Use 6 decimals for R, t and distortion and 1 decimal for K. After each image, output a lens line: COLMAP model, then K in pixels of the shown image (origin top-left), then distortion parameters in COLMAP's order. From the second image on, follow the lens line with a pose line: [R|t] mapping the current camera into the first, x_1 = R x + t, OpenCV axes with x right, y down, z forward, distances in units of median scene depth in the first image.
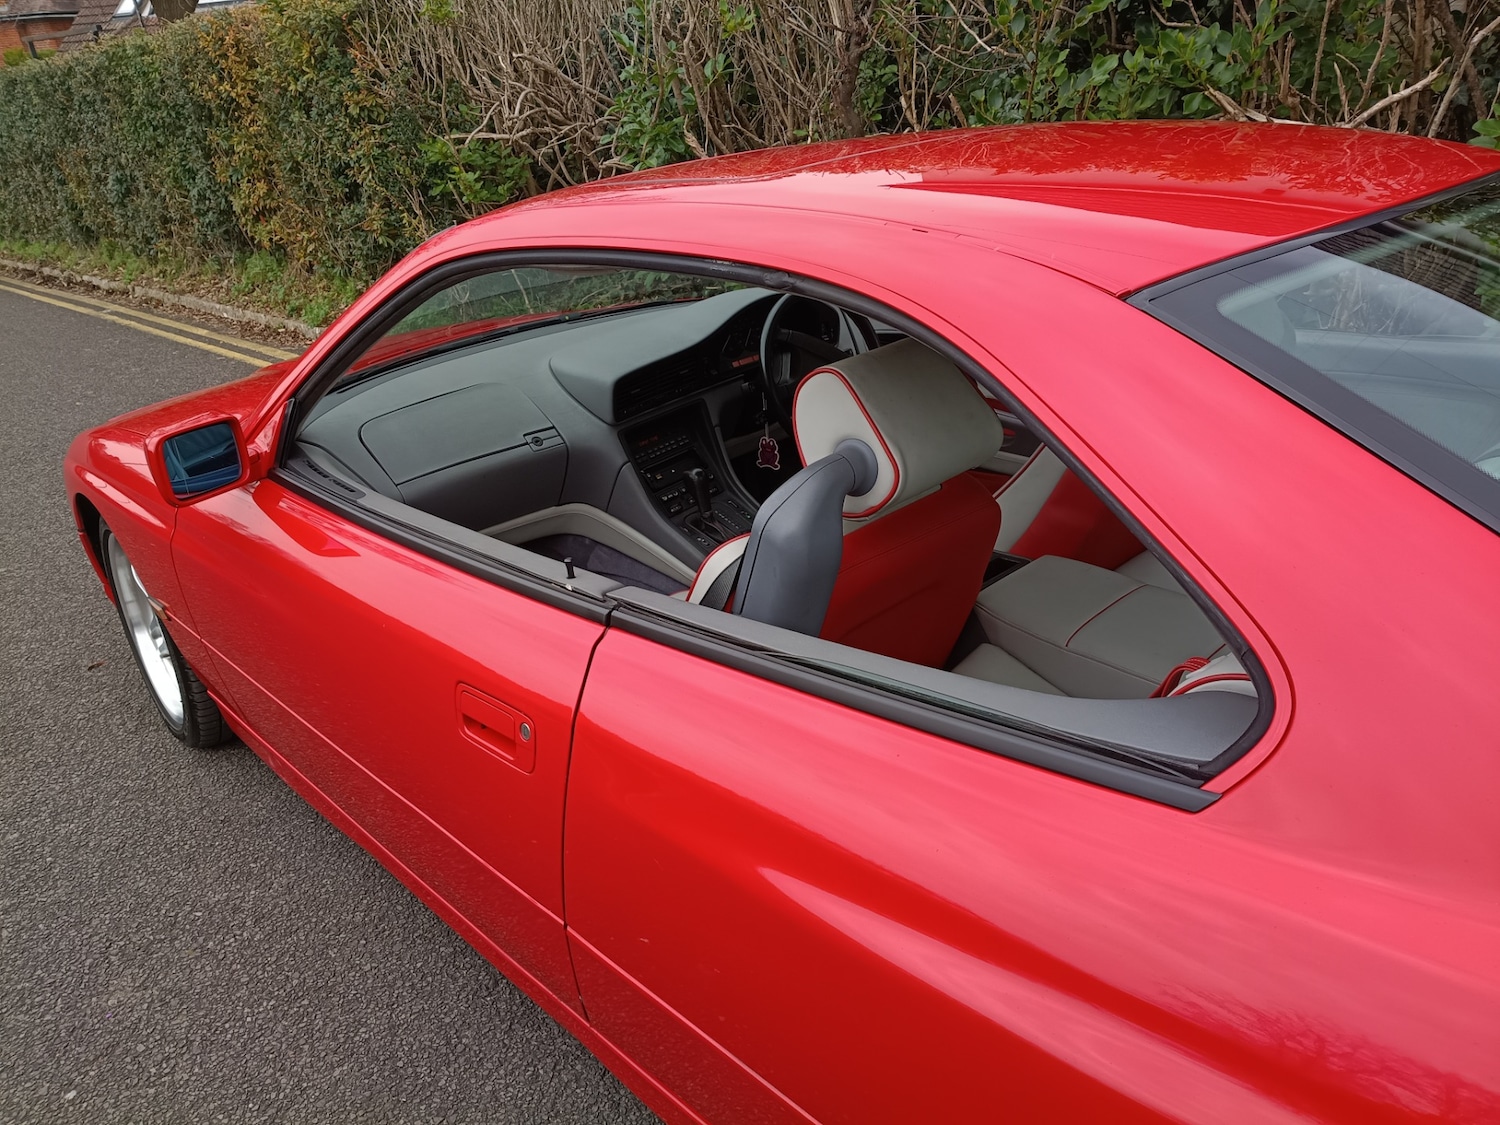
lens RADIAL K [[1134.5, 0, 750.0], [0, 1134.5, 562.5], [0, 0, 1]] dist [-0.014605, 0.002018]
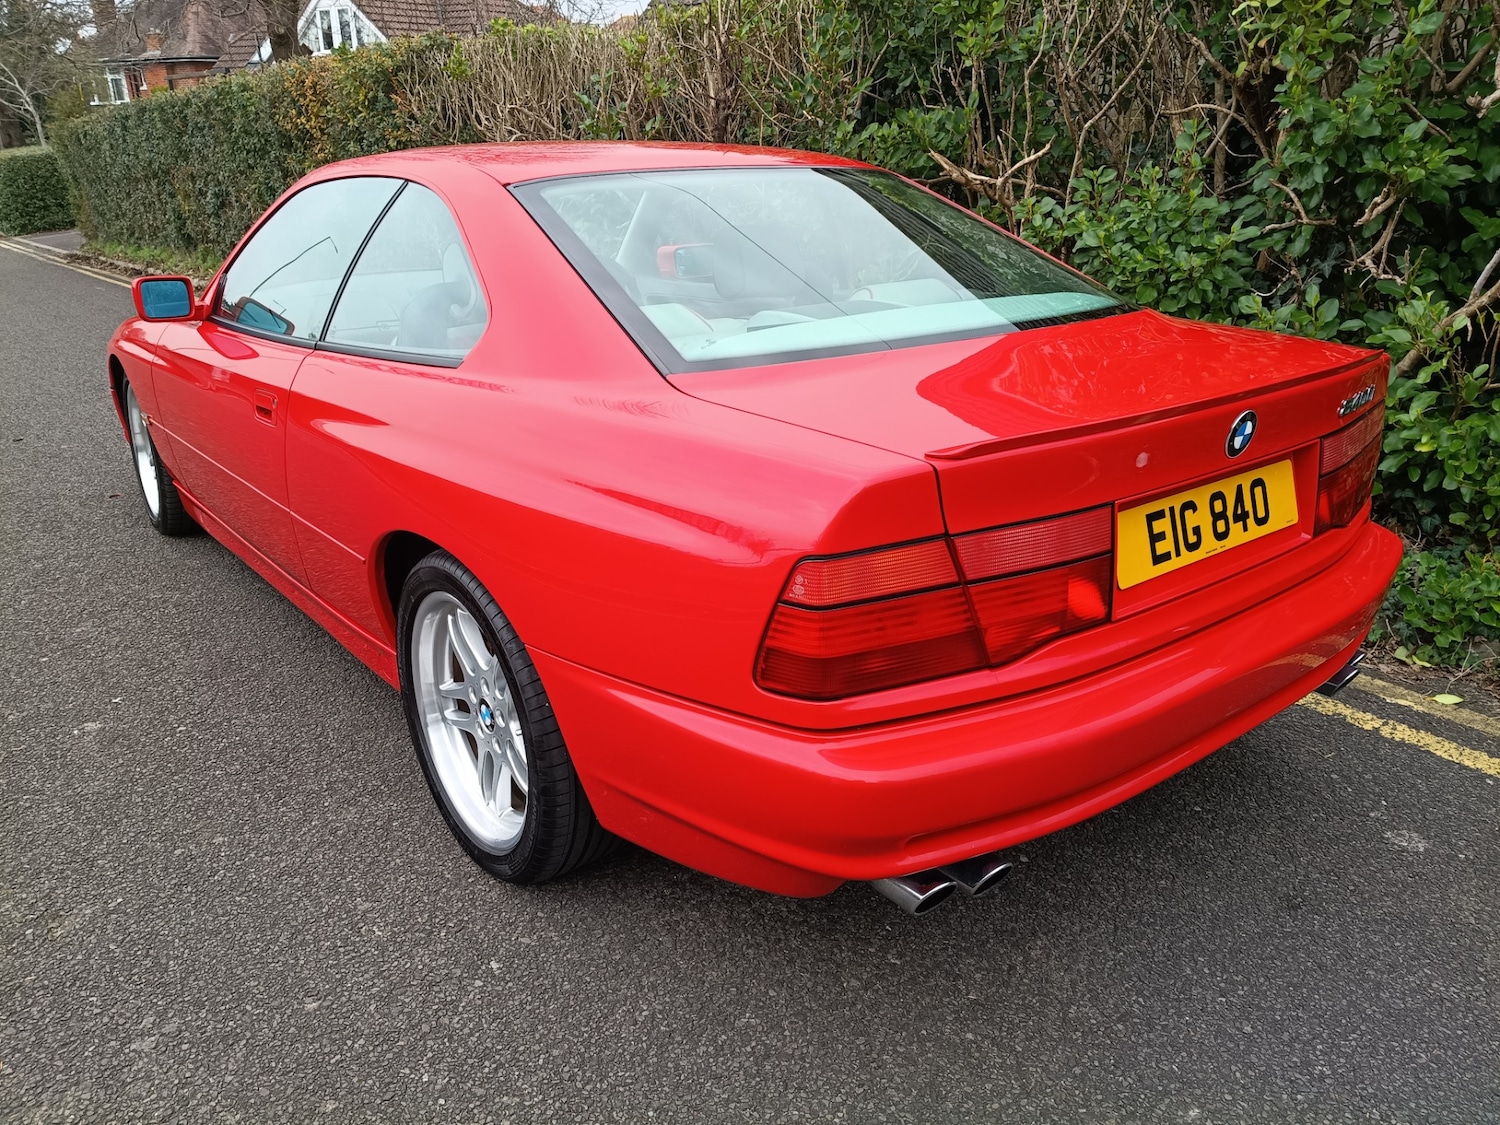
lens RADIAL K [[1144.8, 0, 750.0], [0, 1144.8, 562.5], [0, 0, 1]] dist [-0.003083, -0.009913]
pose [[0.993732, 0.090228, -0.065998, 0.142235], [-0.094357, 0.993583, -0.062371, 0.085395], [0.059947, 0.068208, 0.995869, -0.169210]]
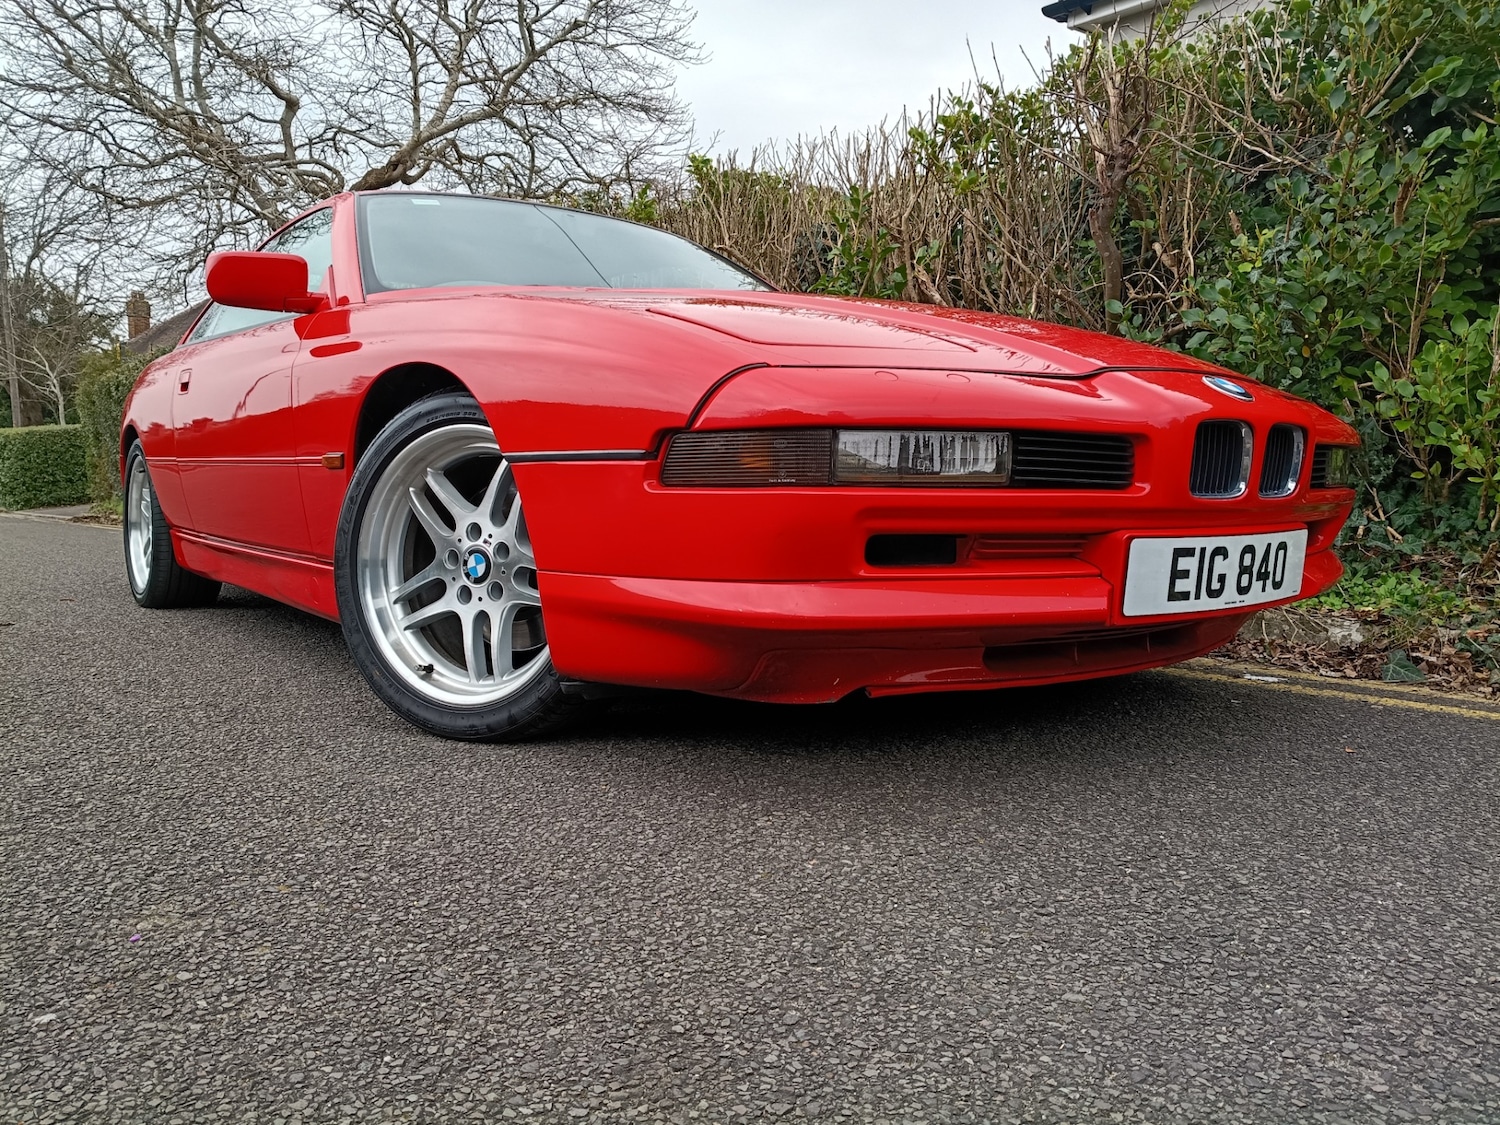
lens RADIAL K [[1138.2, 0, 750.7], [0, 1138.2, 559.0], [0, 0, 1]] dist [-0.014651, -0.000460]
pose [[0.994114, 0.088054, -0.063120, -0.067291], [-0.104116, 0.937565, -0.331860, 0.105122], [0.029958, 0.336478, 0.941215, 0.113840]]
